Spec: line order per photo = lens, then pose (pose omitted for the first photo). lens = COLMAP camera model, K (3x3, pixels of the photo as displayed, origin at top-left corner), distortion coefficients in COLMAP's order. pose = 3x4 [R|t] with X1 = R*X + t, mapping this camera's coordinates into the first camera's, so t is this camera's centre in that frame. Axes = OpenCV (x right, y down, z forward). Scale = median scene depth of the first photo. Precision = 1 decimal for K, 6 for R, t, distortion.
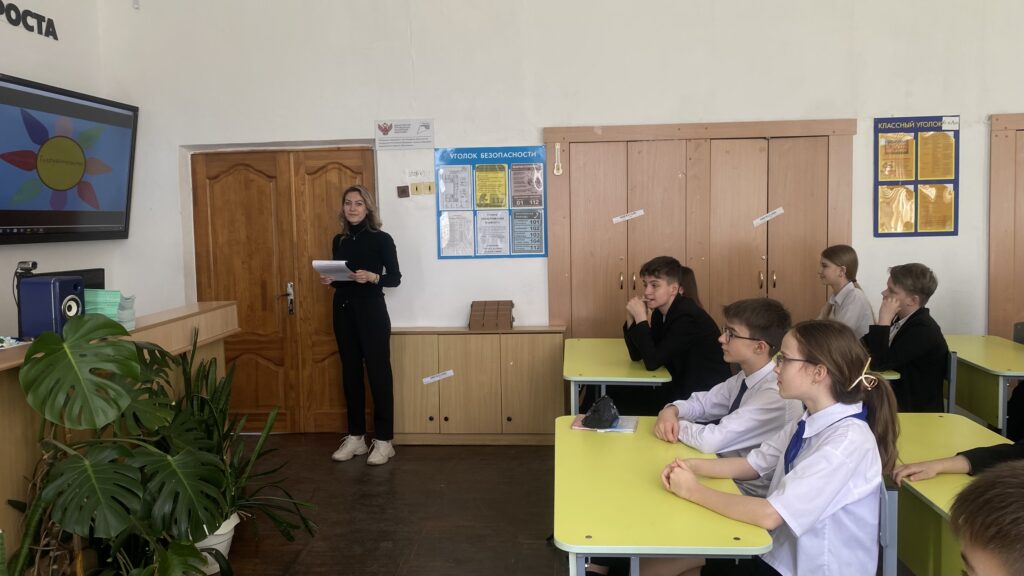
lens RADIAL K [[813.4, 0, 511.9], [0, 813.4, 273.8], [0, 0, 1]] dist [0.077846, -0.086067]
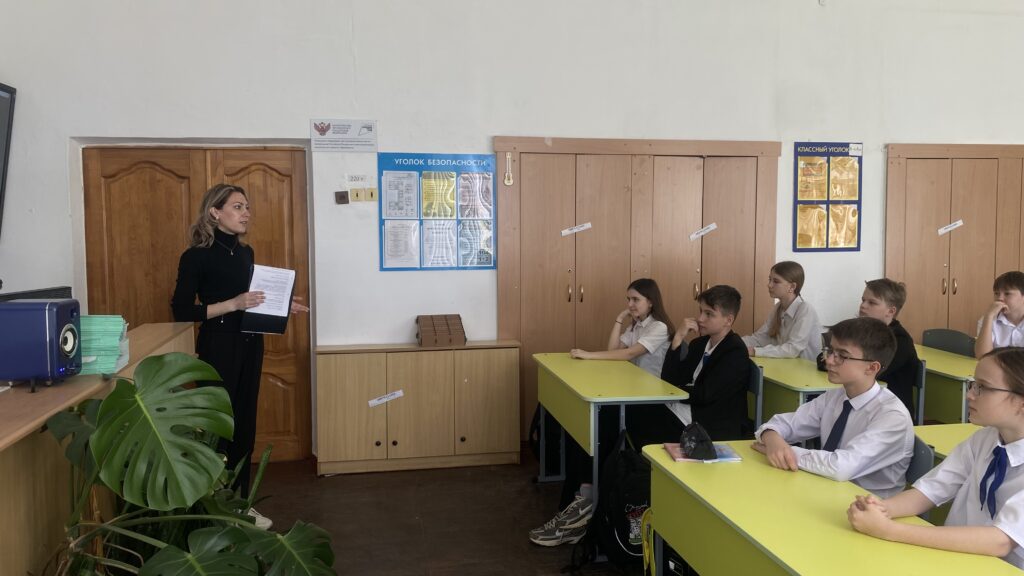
lens RADIAL K [[776.7, 0, 519.5], [0, 776.7, 275.8], [0, 0, 1]] dist [0.052318, -0.061816]
pose [[0.965148, 0.000216, 0.261705, -0.172899], [0.001106, 0.999987, -0.004905, -0.008237], [-0.261702, 0.005024, 0.965136, 0.100760]]
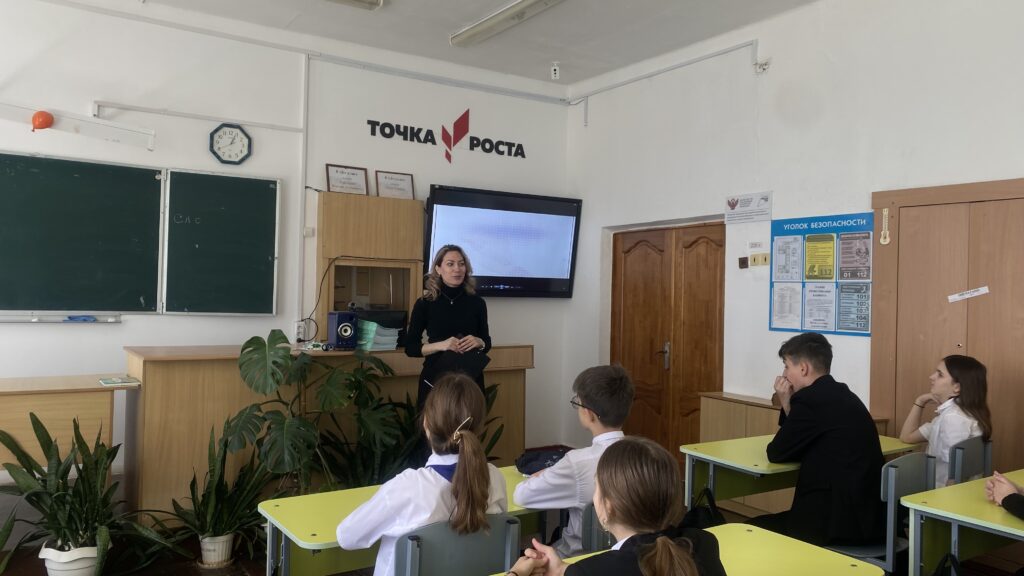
lens RADIAL K [[776.7, 0, 511.2], [0, 776.7, 295.5], [0, 0, 1]] dist [0.052318, -0.061816]
pose [[0.603524, 0.036673, -0.796501, 0.487931], [-0.086480, 0.996059, -0.019667, -0.014515], [0.792641, 0.080751, 0.604318, 0.171723]]
